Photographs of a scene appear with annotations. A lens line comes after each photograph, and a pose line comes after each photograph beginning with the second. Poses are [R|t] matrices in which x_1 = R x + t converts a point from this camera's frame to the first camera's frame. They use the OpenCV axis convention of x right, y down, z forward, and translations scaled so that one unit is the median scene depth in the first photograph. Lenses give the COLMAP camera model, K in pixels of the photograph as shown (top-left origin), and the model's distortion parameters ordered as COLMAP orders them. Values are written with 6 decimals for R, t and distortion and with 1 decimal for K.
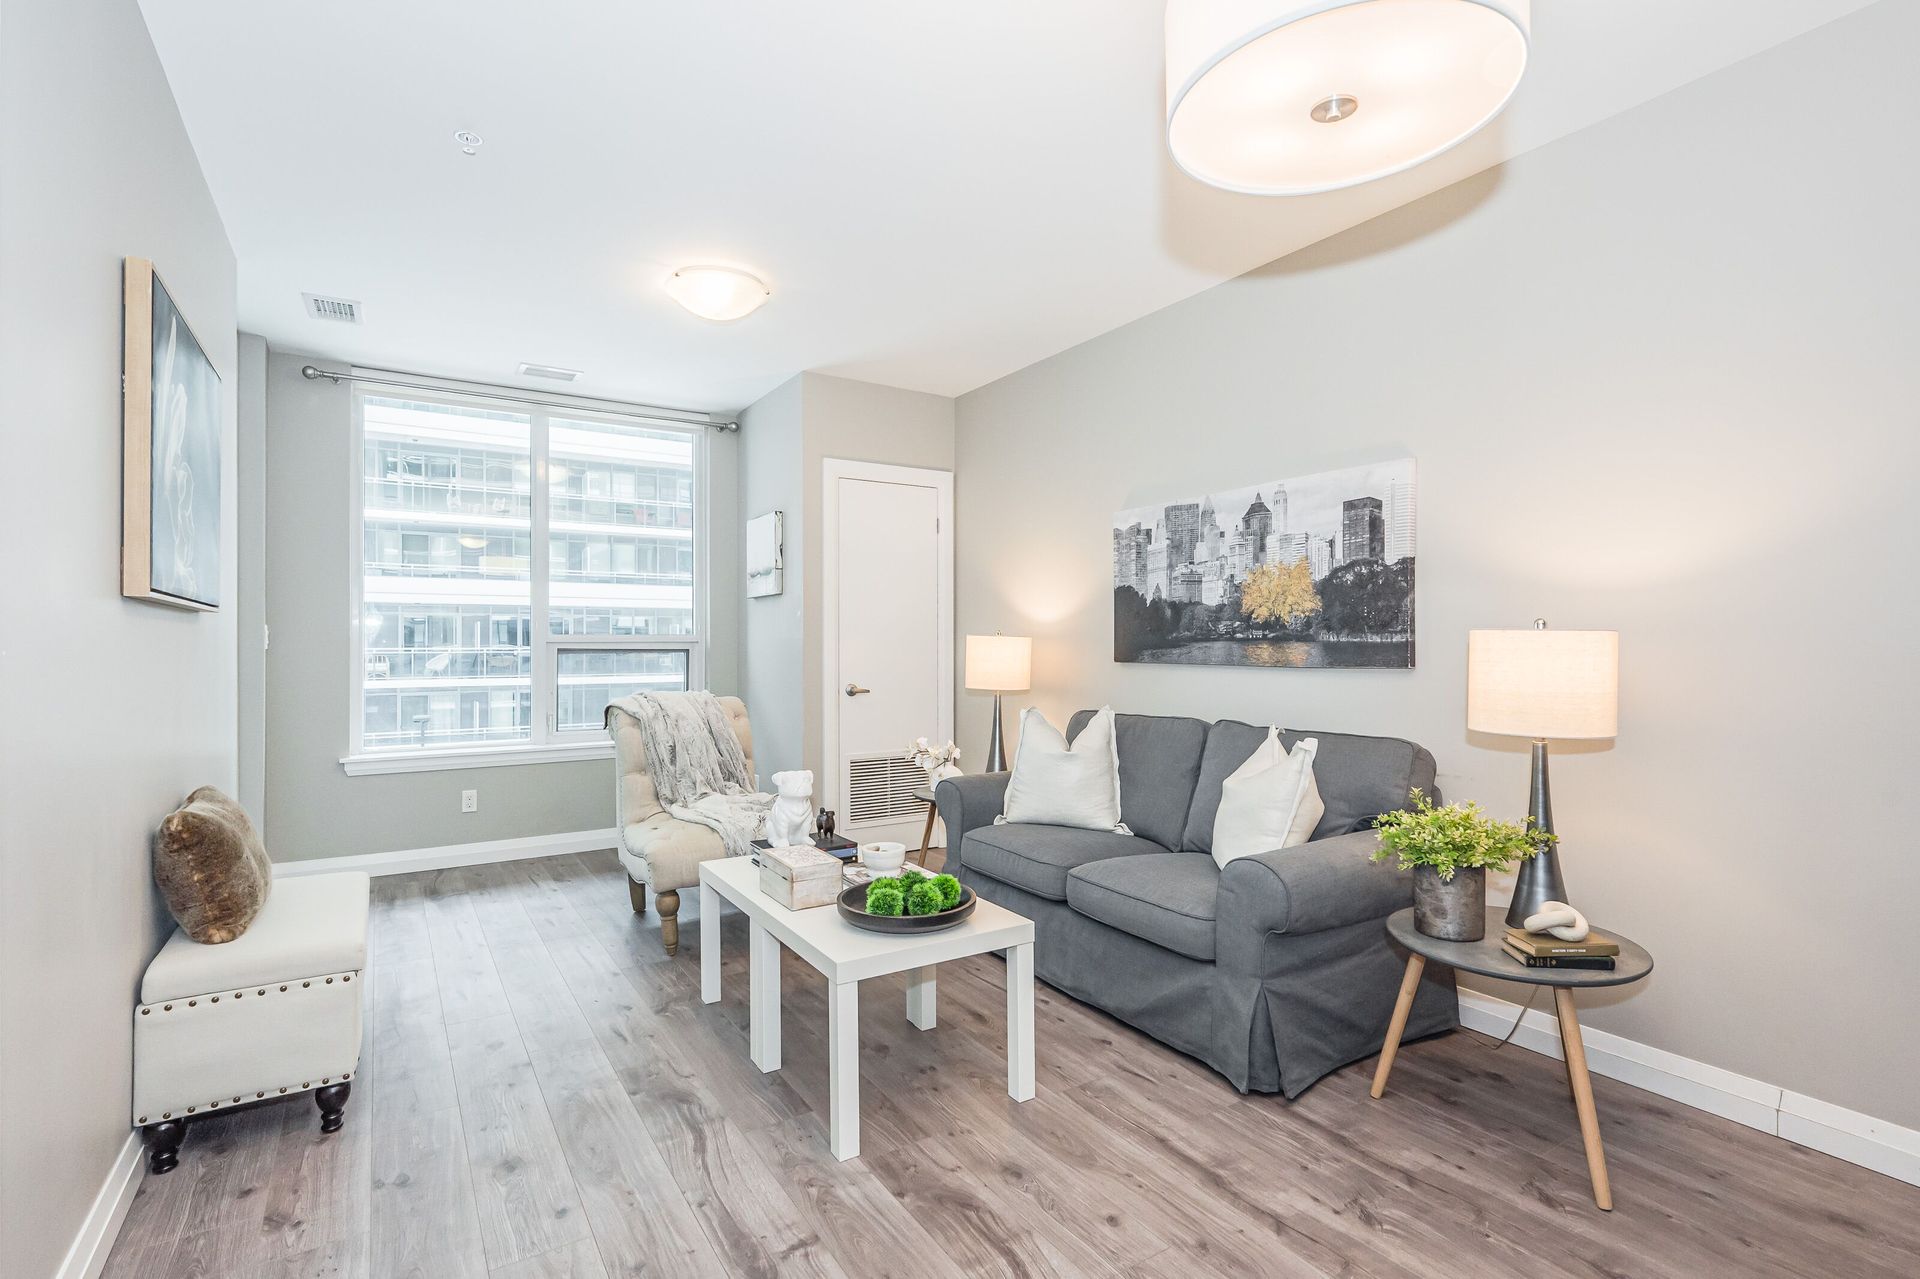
lens RADIAL K [[895.0, 0, 948.5], [0, 895.0, 636.3], [0, 0, 1]] dist [0.003844, 0.000313]
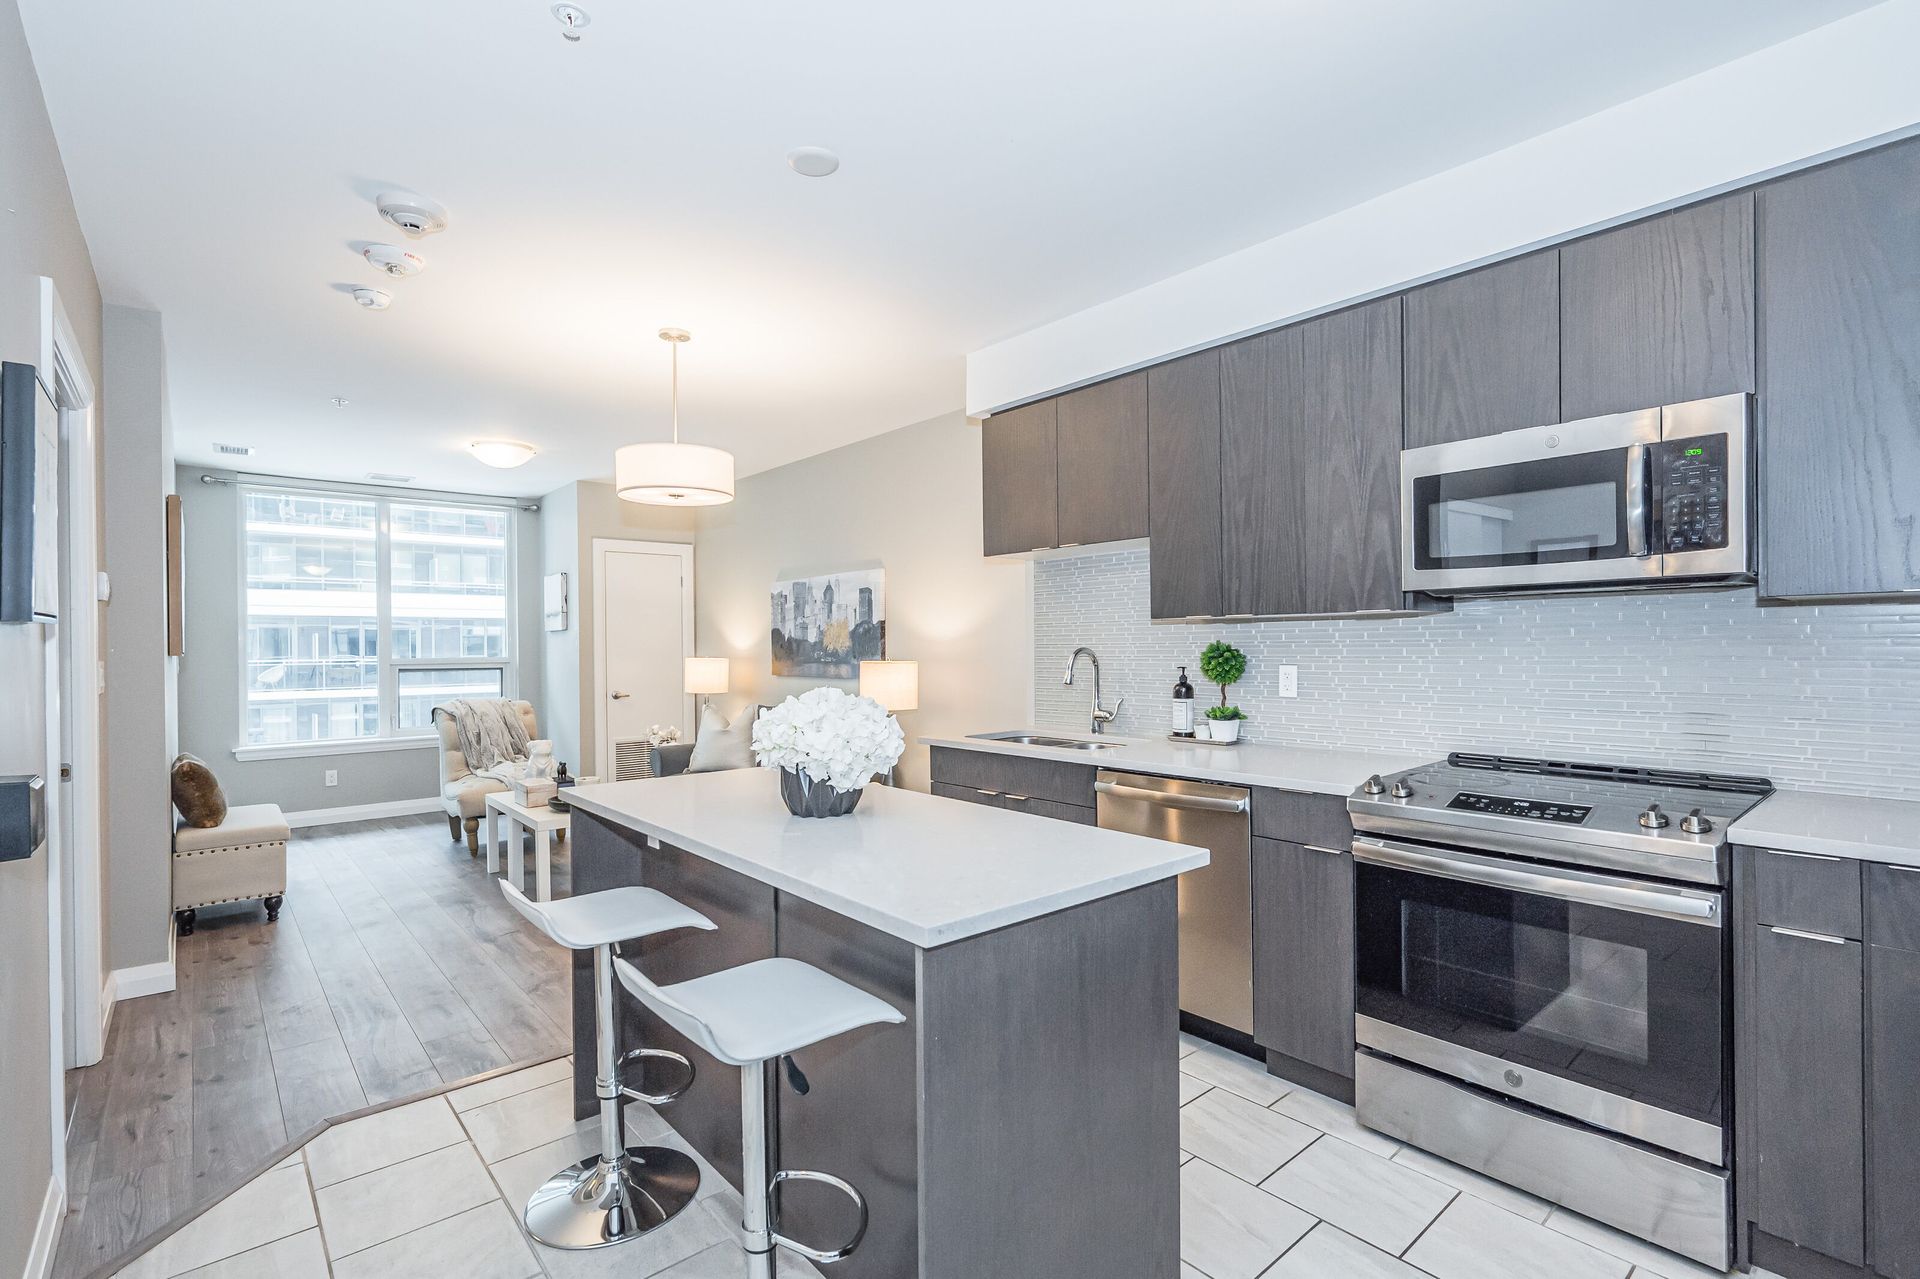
lens RADIAL K [[840.9, 0, 956.2], [0, 840.9, 648.8], [0, 0, 1]] dist [-0.004457, -0.000336]
pose [[0.985579, -0.007887, 0.169034, 0.270012], [0.006638, 0.999946, 0.007953, -0.030114], [-0.169088, -0.006716, 0.985578, -0.589361]]
